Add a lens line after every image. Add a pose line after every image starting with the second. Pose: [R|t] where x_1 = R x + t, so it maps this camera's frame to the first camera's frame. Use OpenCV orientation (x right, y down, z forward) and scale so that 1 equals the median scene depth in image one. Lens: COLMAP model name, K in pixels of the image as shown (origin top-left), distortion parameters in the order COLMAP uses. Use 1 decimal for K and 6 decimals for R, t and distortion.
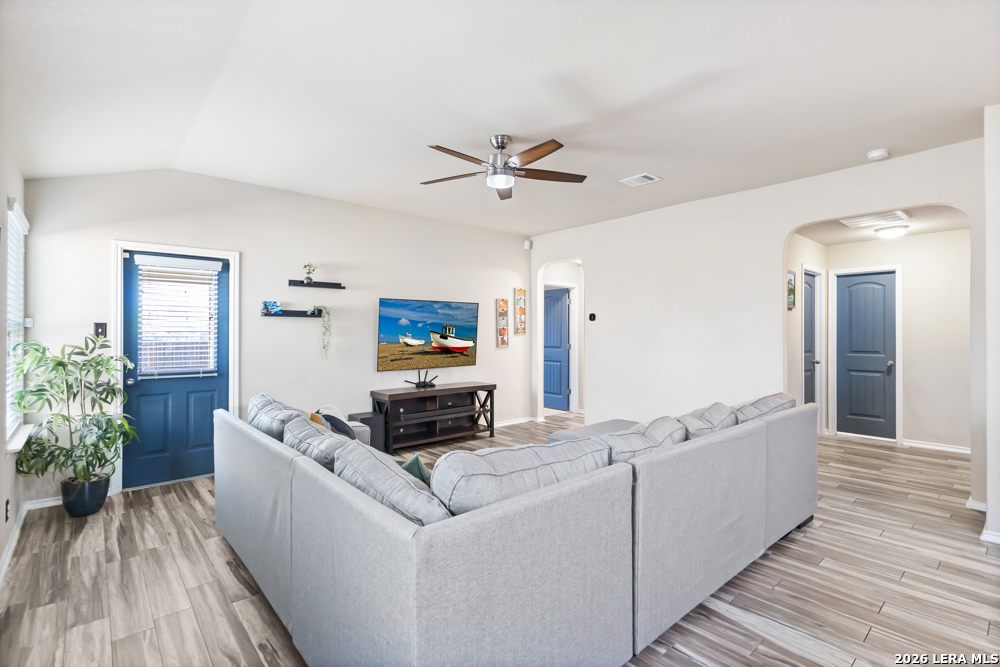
lens RADIAL K [[464.1, 0, 497.8], [0, 464.1, 336.5], [0, 0, 1]] dist [0.003608, 0.000692]
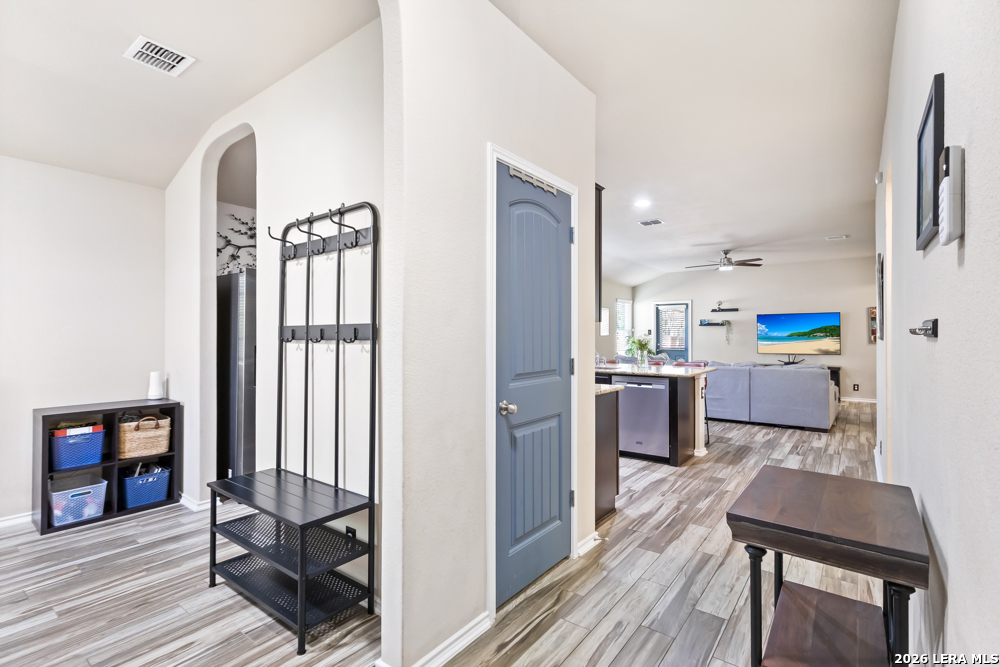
lens RADIAL K [[464.9, 0, 506.3], [0, 464.9, 334.0], [0, 0, 1]] dist [-0.001220, -0.000010]
pose [[0.209092, -0.001276, -0.977895, 1.509438], [-0.007926, 0.999964, -0.003000, 0.011723], [0.977864, 0.008378, 0.209074, -0.429539]]
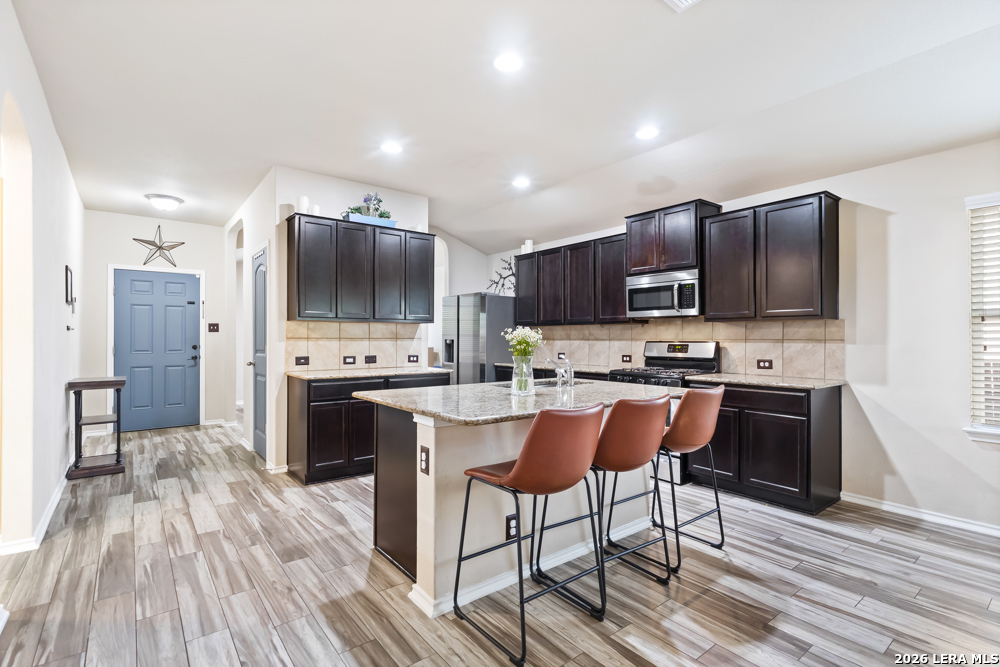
lens RADIAL K [[471.8, 0, 506.9], [0, 471.8, 334.1], [0, 0, 1]] dist [-0.002391, 0.000399]
pose [[-0.999330, -0.001726, 0.036570, 0.506420], [-0.001724, 0.999999, 0.000085, 0.016481], [-0.036570, 0.000022, -0.999331, 0.646440]]
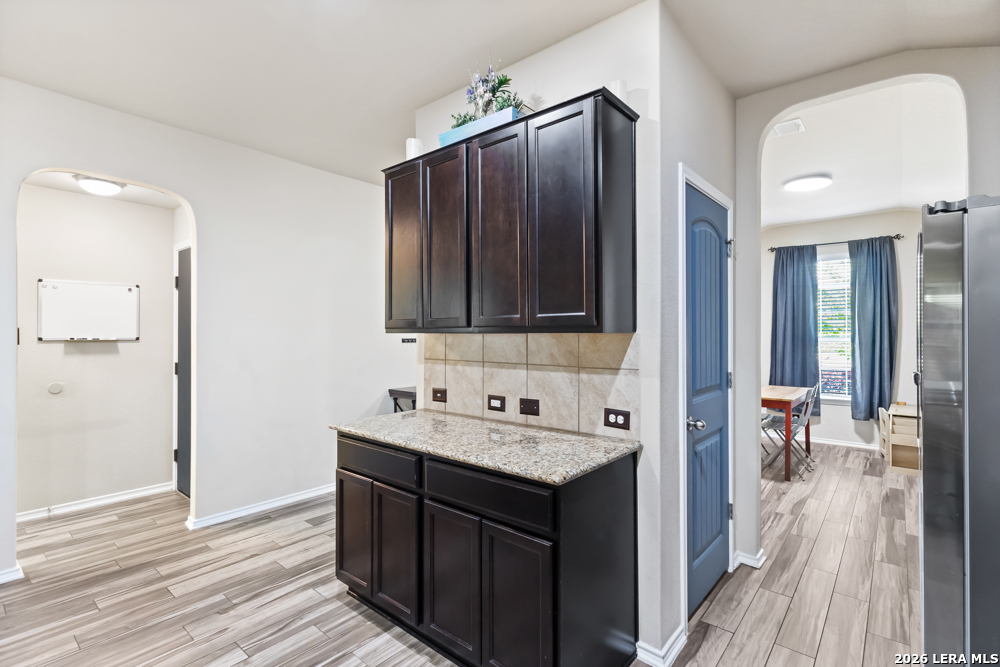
lens RADIAL K [[471.8, 0, 506.9], [0, 471.8, 334.1], [0, 0, 1]] dist [-0.002391, 0.000399]
pose [[-0.158488, -0.002797, 0.987357, 0.347831], [0.009872, 0.999942, 0.004417, -0.007927], [-0.987312, 0.010447, -0.158451, -0.217198]]
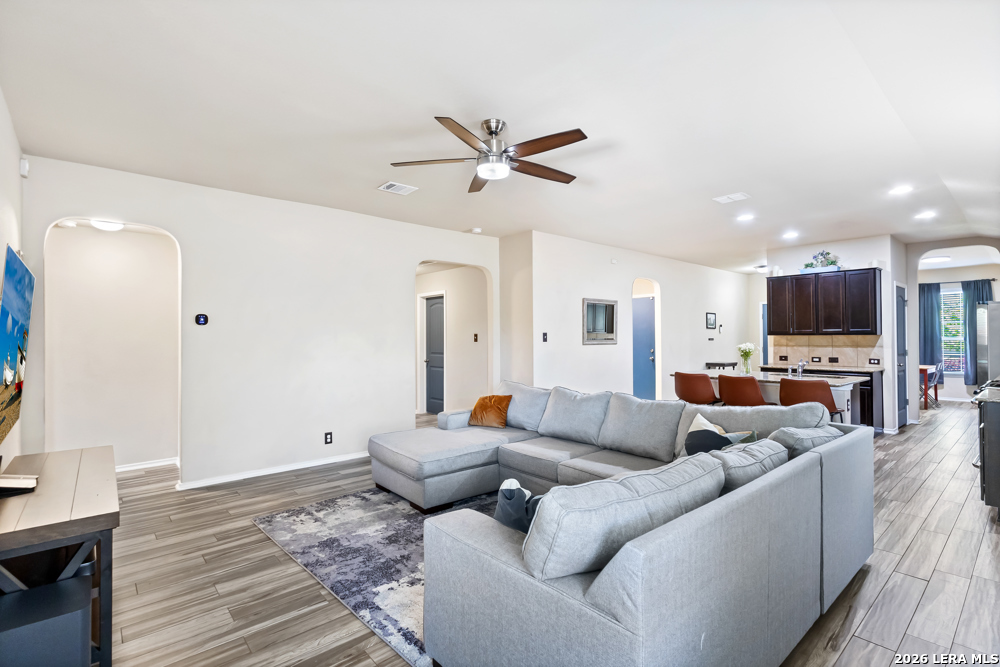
lens RADIAL K [[470.3, 0, 488.3], [0, 470.3, 333.6], [0, 0, 1]] dist [-0.002016, -0.001625]
pose [[0.017069, 0.006090, 0.999836, -0.627076], [0.012491, 0.999902, -0.006304, -0.015353], [-0.999776, 0.012596, 0.016991, 0.710924]]
